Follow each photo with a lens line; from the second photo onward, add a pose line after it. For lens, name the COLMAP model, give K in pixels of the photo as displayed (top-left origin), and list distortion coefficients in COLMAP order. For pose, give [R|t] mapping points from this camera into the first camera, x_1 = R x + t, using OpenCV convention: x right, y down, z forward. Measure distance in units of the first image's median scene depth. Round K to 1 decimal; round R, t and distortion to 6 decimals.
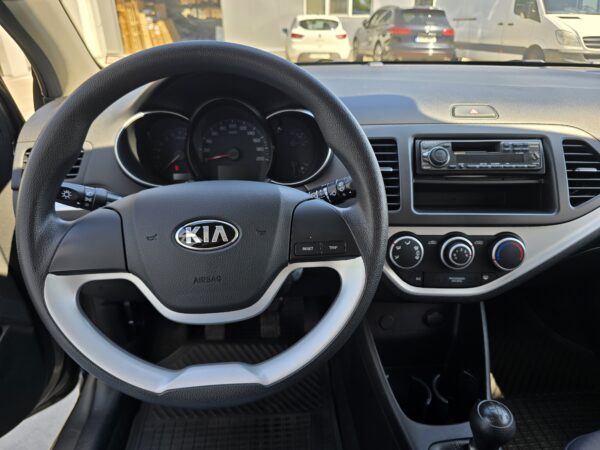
lens RADIAL K [[406.1, 0, 303.9], [0, 406.1, 226.8], [0, 0, 1]] dist [0.002701, -0.000780]
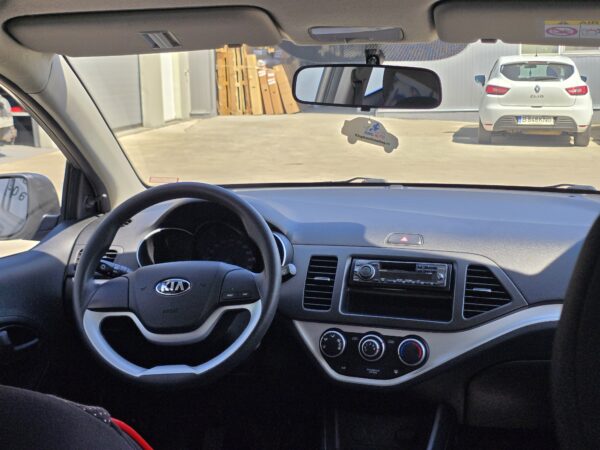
lens RADIAL K [[808.6, 0, 298.3], [0, 808.6, 226.3], [0, 0, 1]] dist [0.127978, -0.352274]
pose [[0.961185, 0.043506, -0.272454, 0.816425], [-0.108343, 0.967685, -0.227699, 0.292723], [0.253743, 0.248379, 0.934838, -1.482056]]
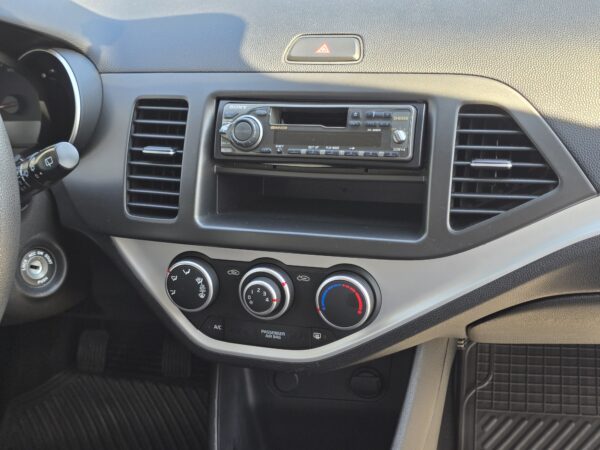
lens RADIAL K [[808.6, 0, 298.3], [0, 808.6, 226.3], [0, 0, 1]] dist [0.127978, -0.352274]
pose [[0.955697, 0.055002, -0.289167, 0.762417], [-0.021902, 0.992951, 0.116481, -0.176412], [0.293535, -0.104987, 0.950166, -0.133036]]
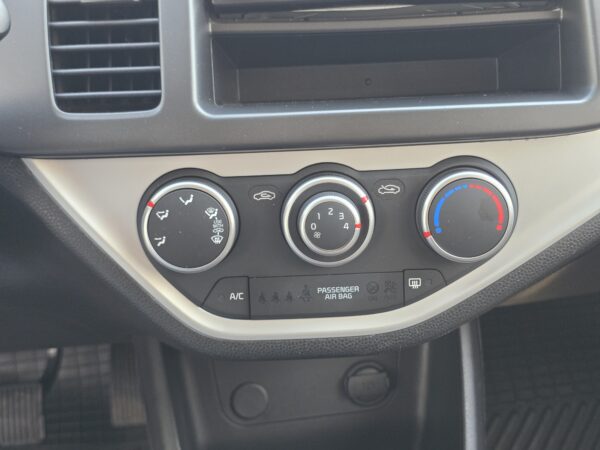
lens RADIAL K [[808.6, 0, 298.3], [0, 808.6, 226.3], [0, 0, 1]] dist [0.127978, -0.352274]
pose [[0.997809, -0.053681, 0.038671, 0.317213], [0.051750, 0.997443, 0.049297, 0.031667], [-0.041218, -0.047187, 0.998035, 0.272032]]
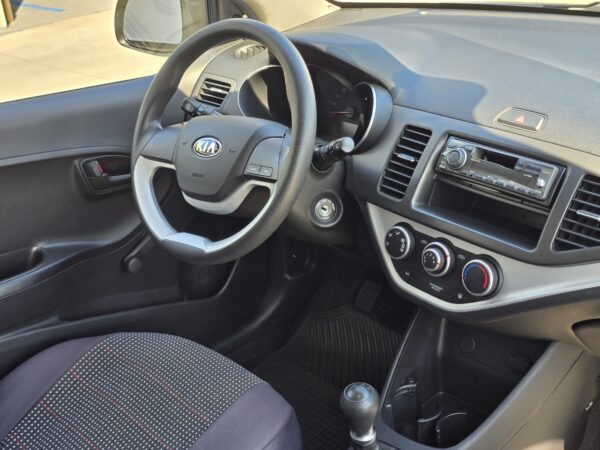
lens RADIAL K [[808.6, 0, 298.3], [0, 808.6, 226.3], [0, 0, 1]] dist [0.127978, -0.352274]
pose [[0.665908, 0.291683, -0.686649, 1.440052], [-0.262753, 0.953122, 0.150062, -0.210102], [0.698231, 0.080492, 0.711333, -0.599441]]
